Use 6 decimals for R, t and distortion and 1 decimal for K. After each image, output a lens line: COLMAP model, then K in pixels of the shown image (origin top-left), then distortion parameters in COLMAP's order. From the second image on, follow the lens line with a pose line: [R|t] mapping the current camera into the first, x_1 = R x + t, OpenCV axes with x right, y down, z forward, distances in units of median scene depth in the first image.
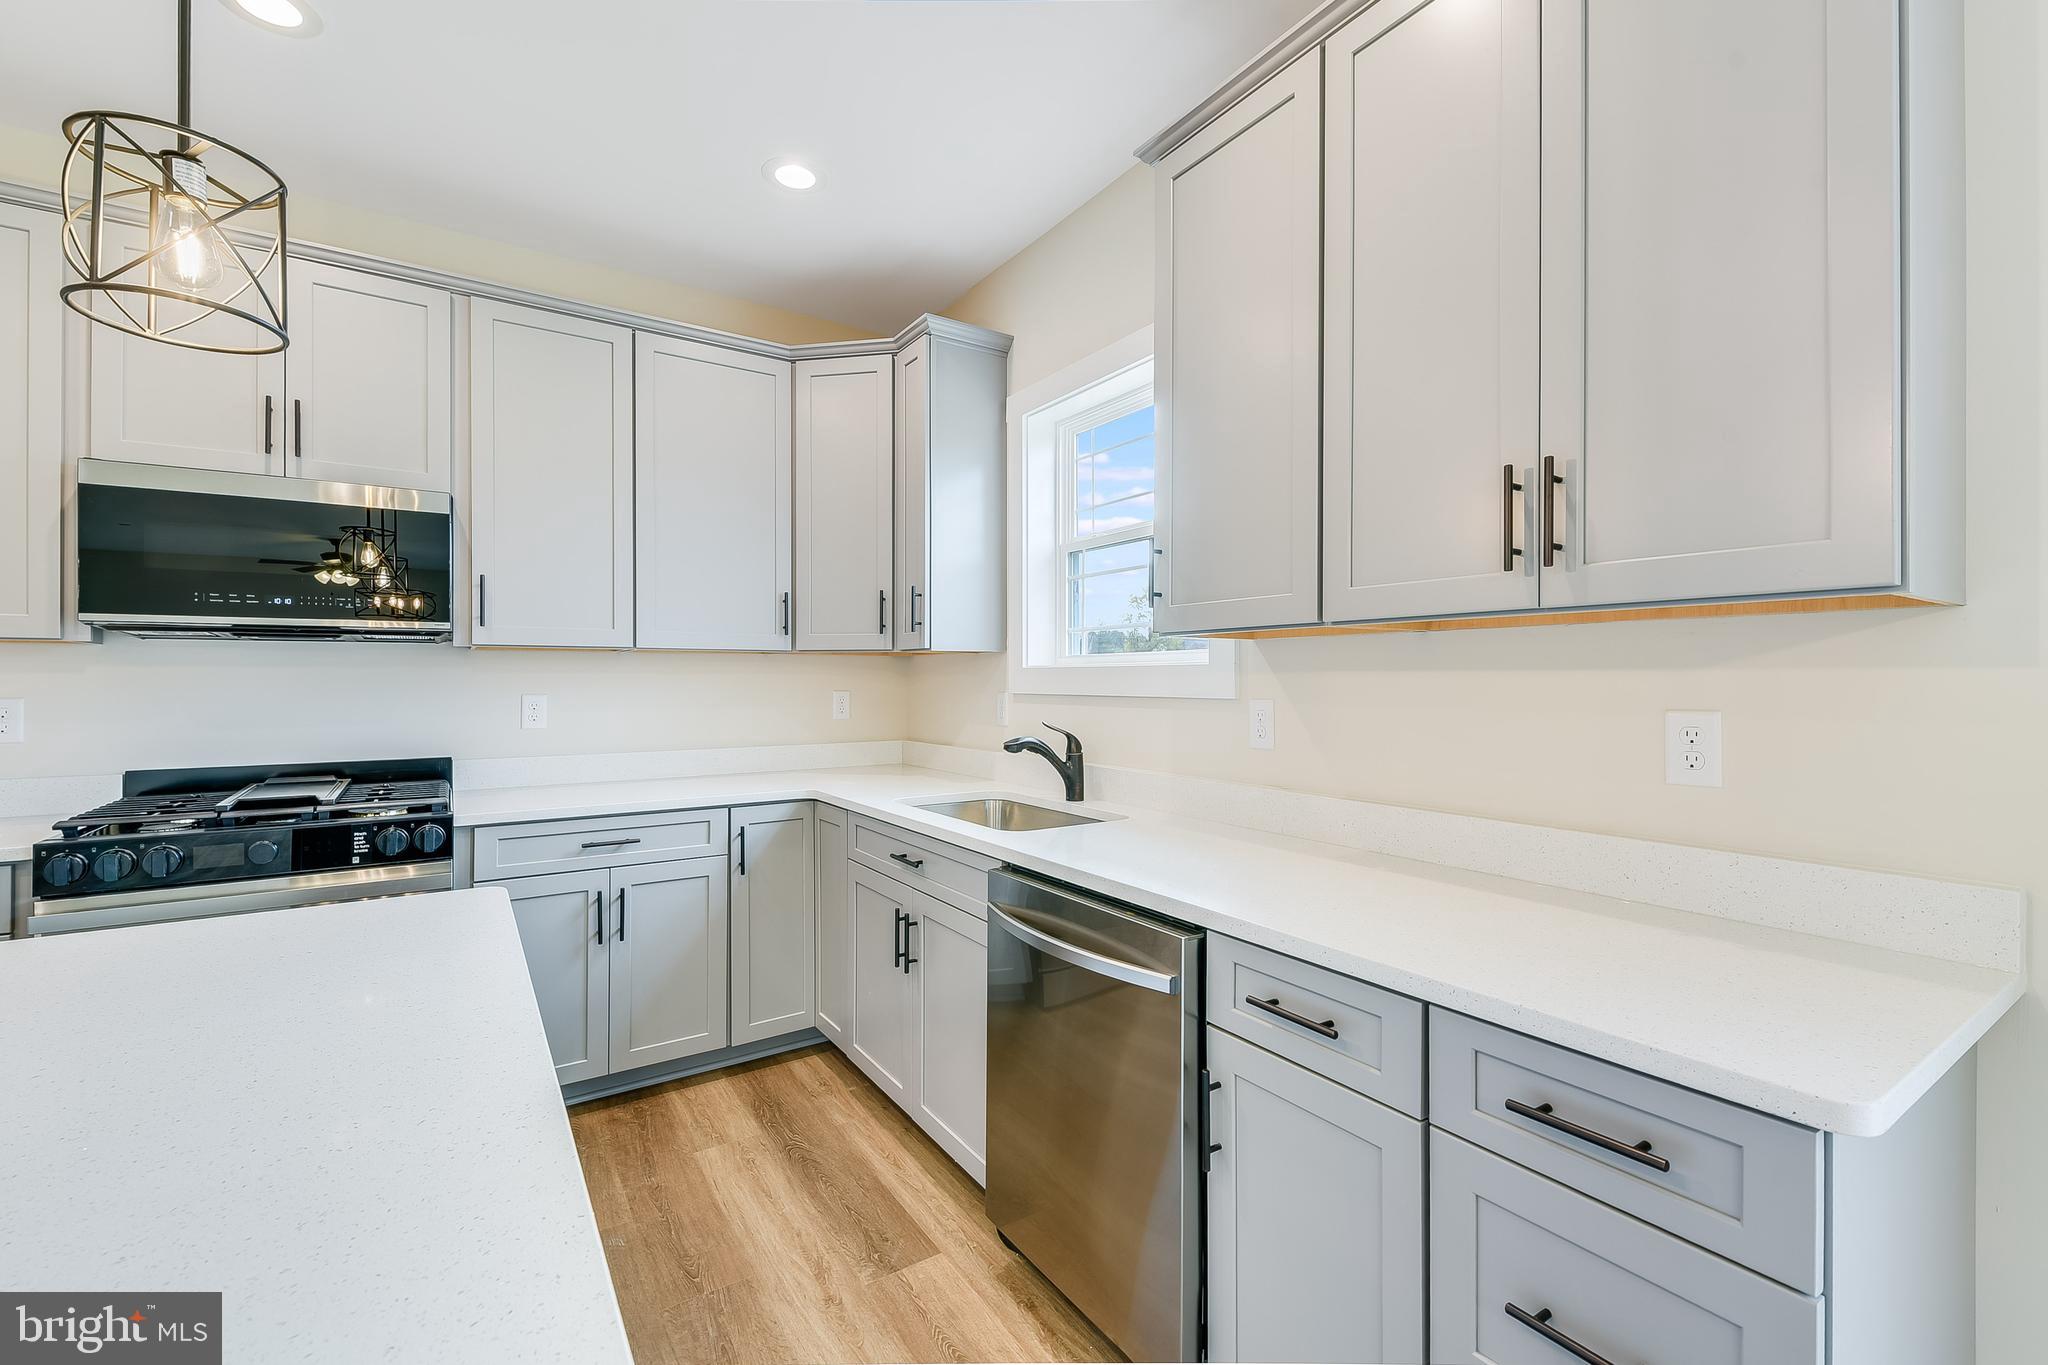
lens RADIAL K [[863.6, 0, 1034.0], [0, 863.6, 677.0], [0, 0, 1]] dist [0.000164, -0.000761]
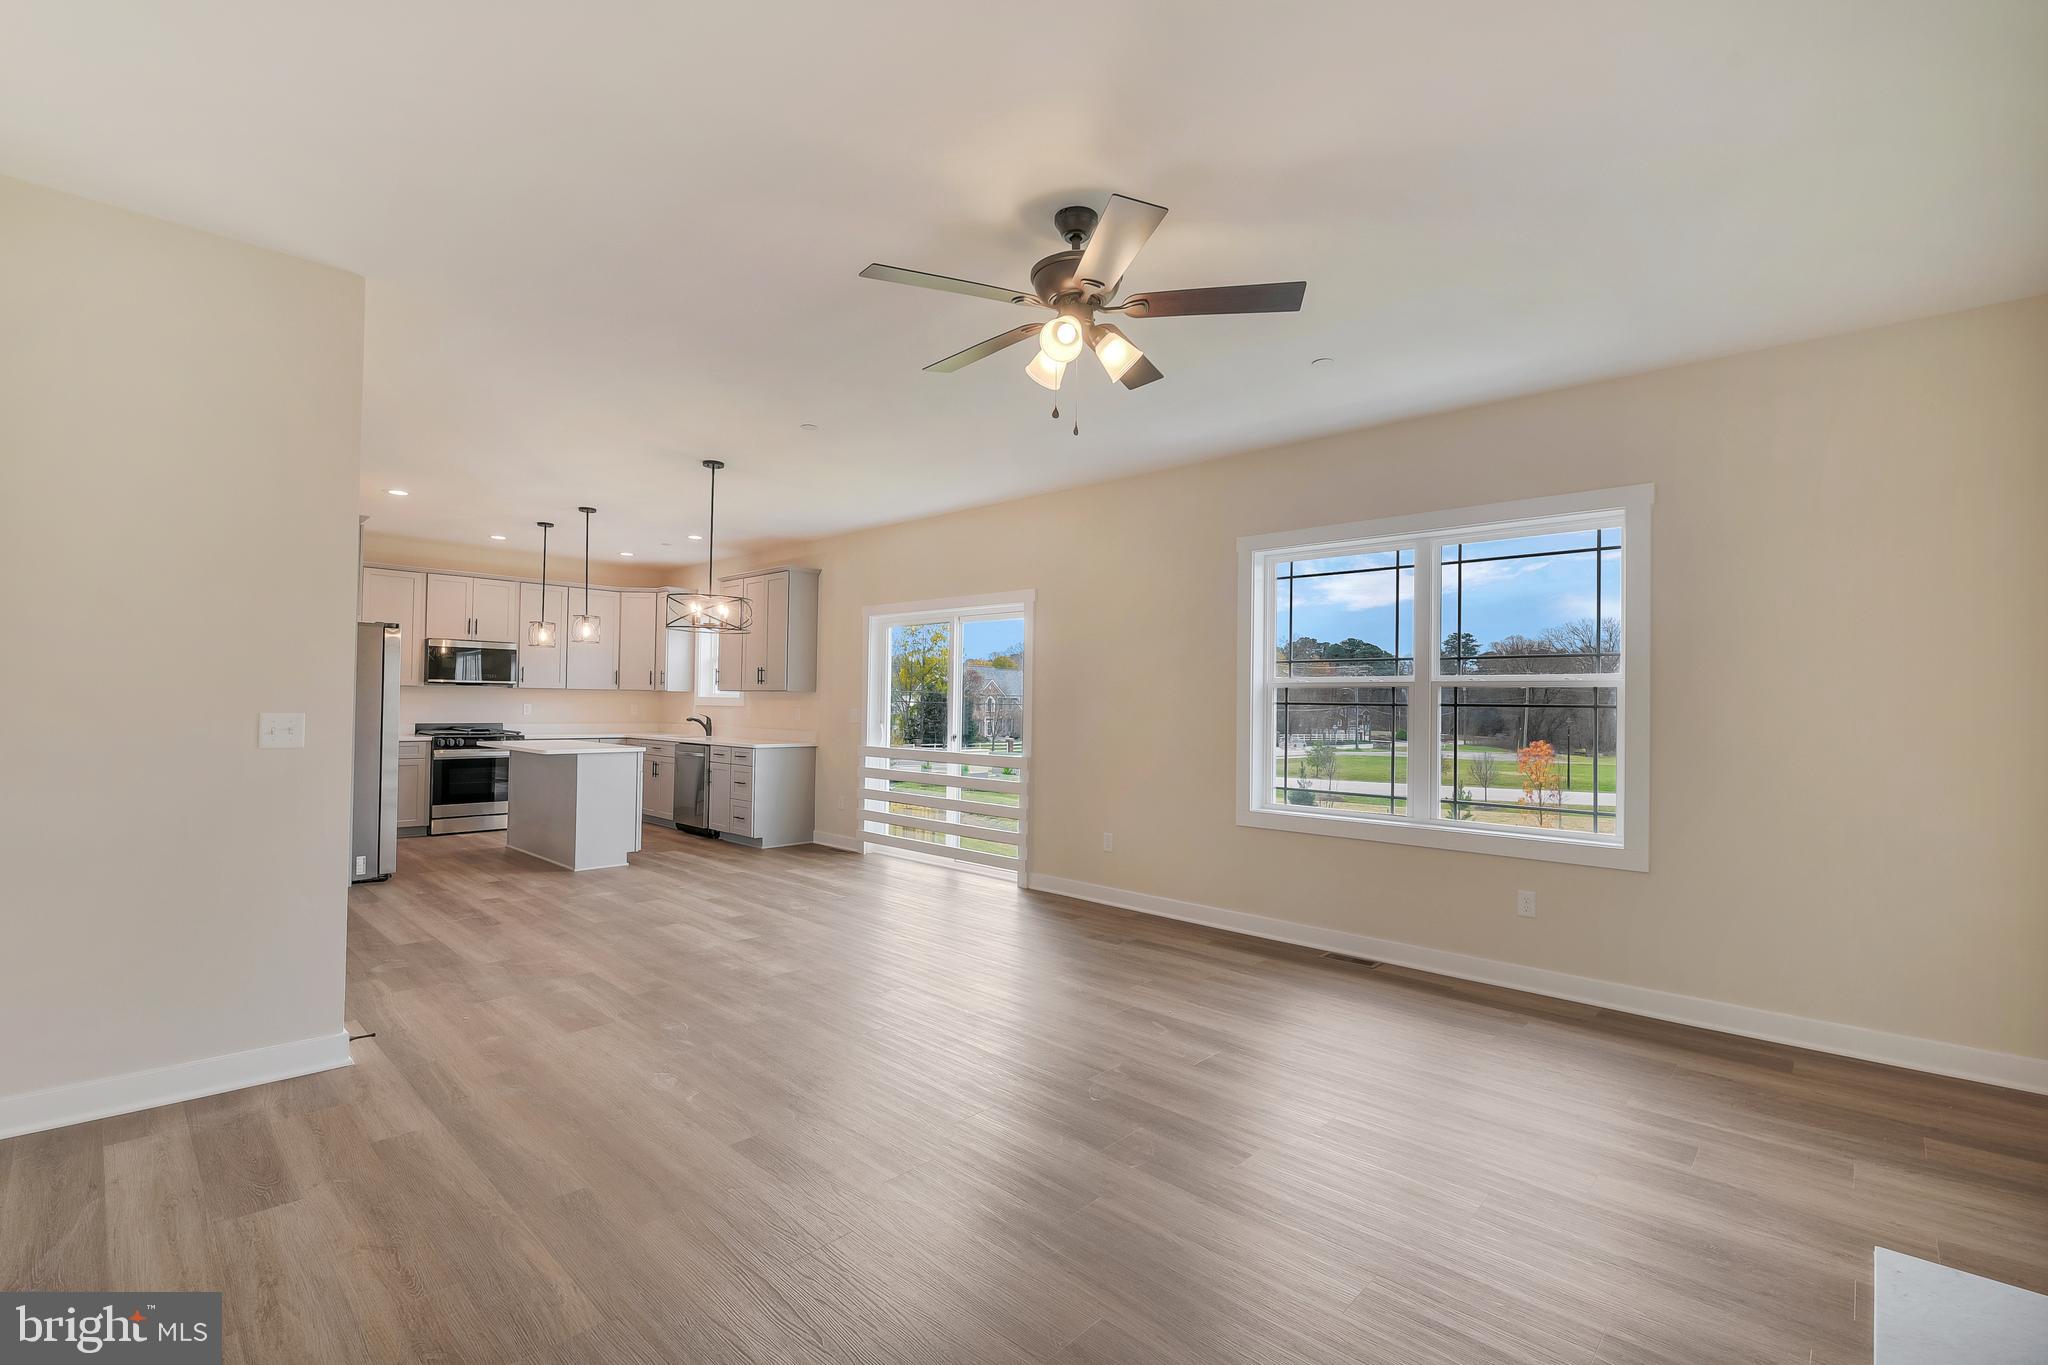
lens RADIAL K [[897.7, 0, 1025.5], [0, 897.7, 686.2], [0, 0, 1]] dist [-0.006047, -0.006648]
pose [[0.974903, 0.017231, 0.221962, 0.505337], [-0.013707, 0.999755, -0.017407, -0.011301], [-0.222207, 0.013928, 0.974900, -2.919555]]
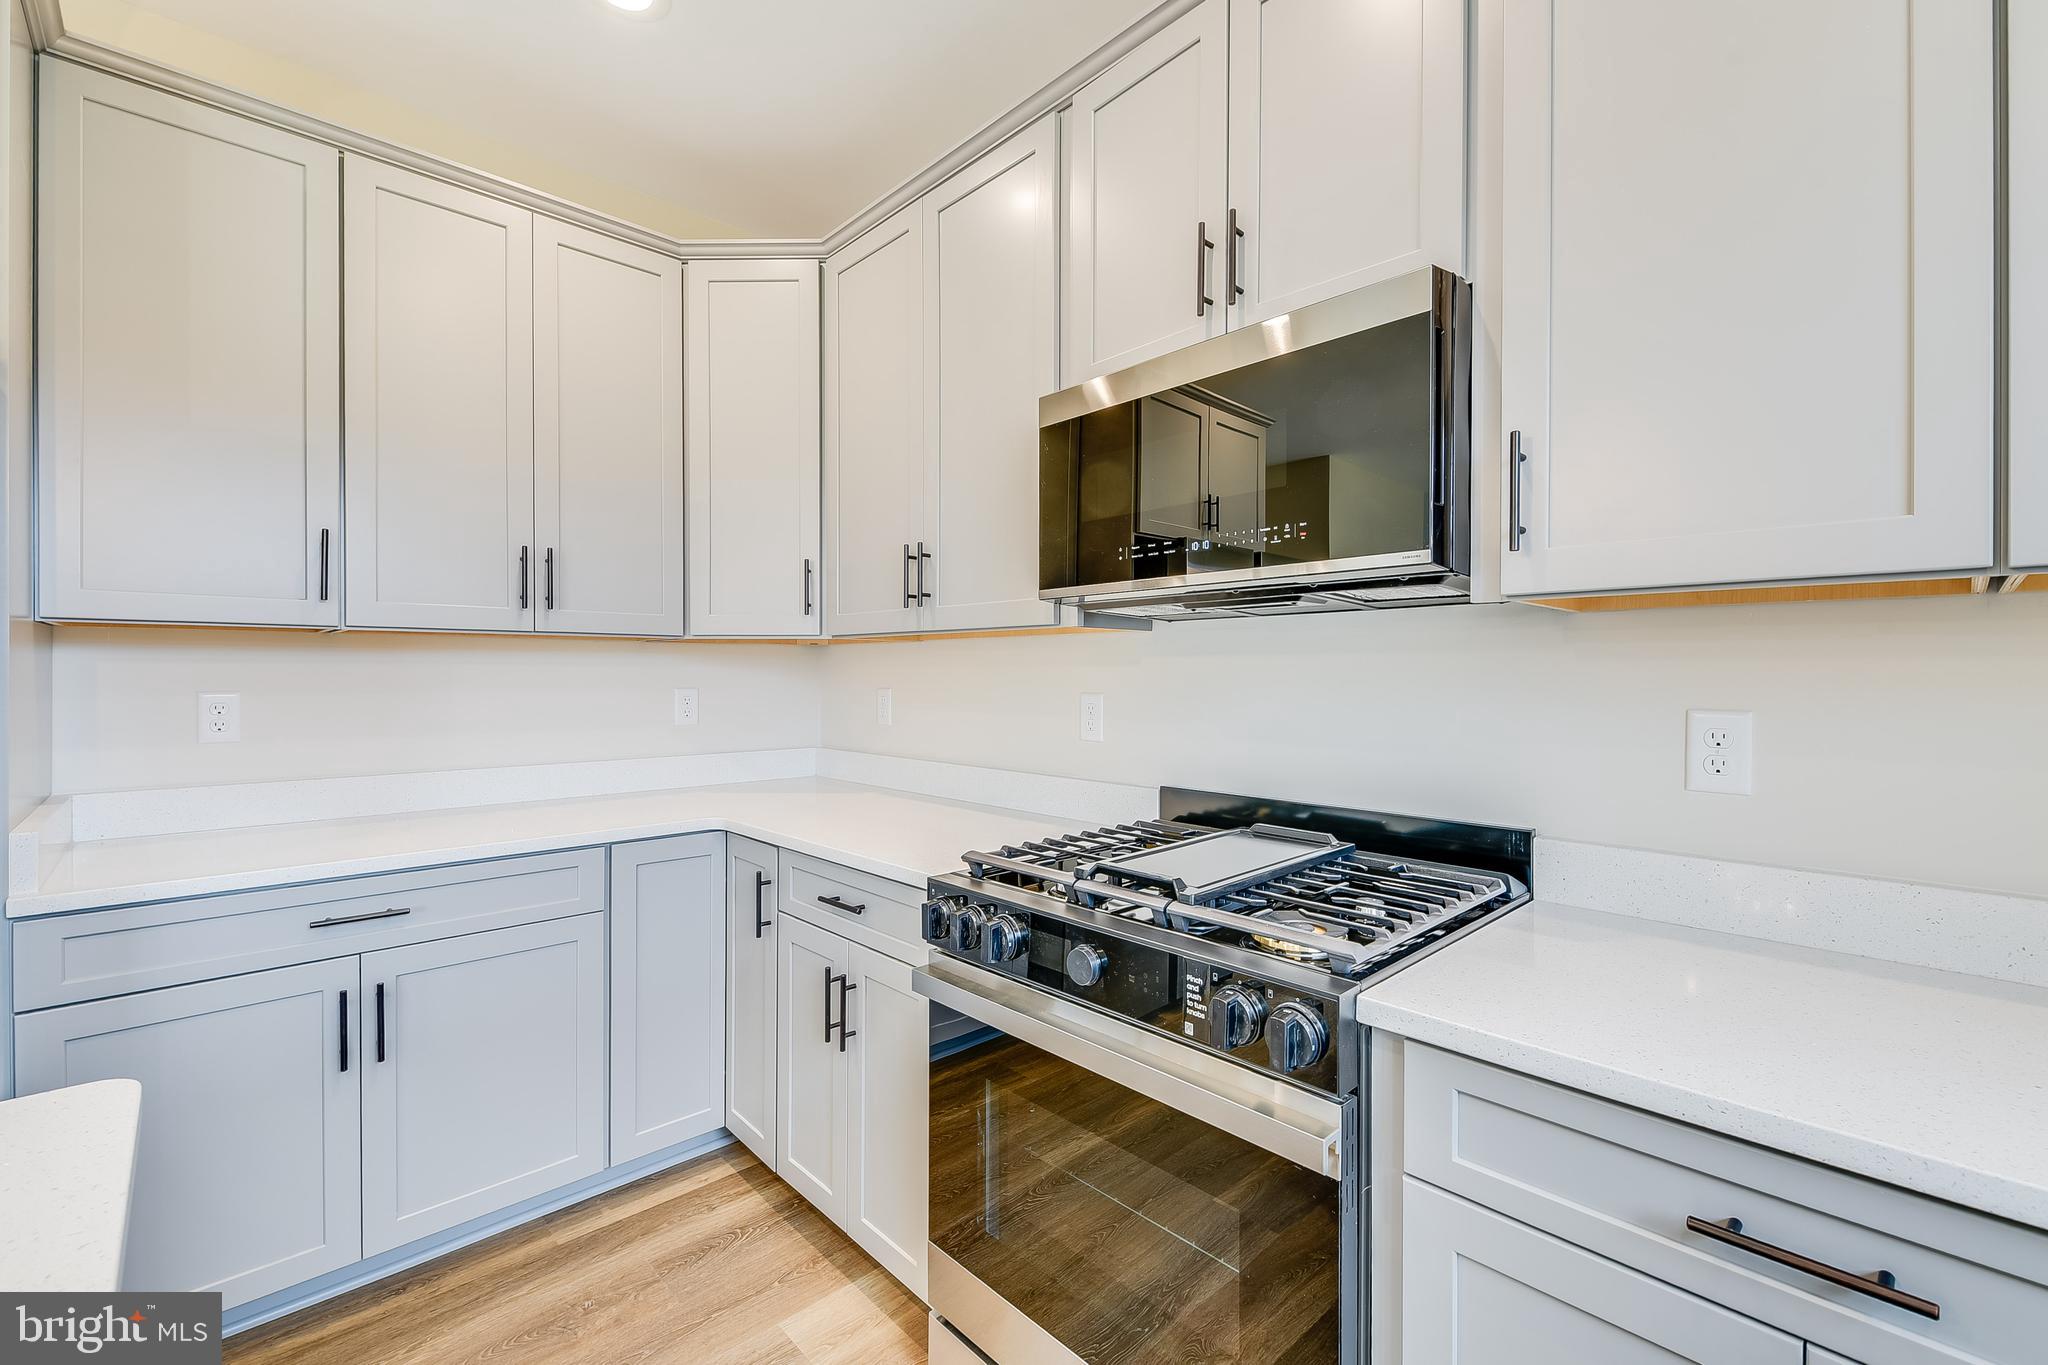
lens RADIAL K [[863.6, 0, 1034.0], [0, 863.6, 677.0], [0, 0, 1]] dist [0.000164, -0.000761]
pose [[0.166181, 0.005368, -0.986081, -0.262399], [-0.000115, 0.999985, 0.005424, 0.002050], [0.986095, -0.000788, 0.166179, 0.721503]]
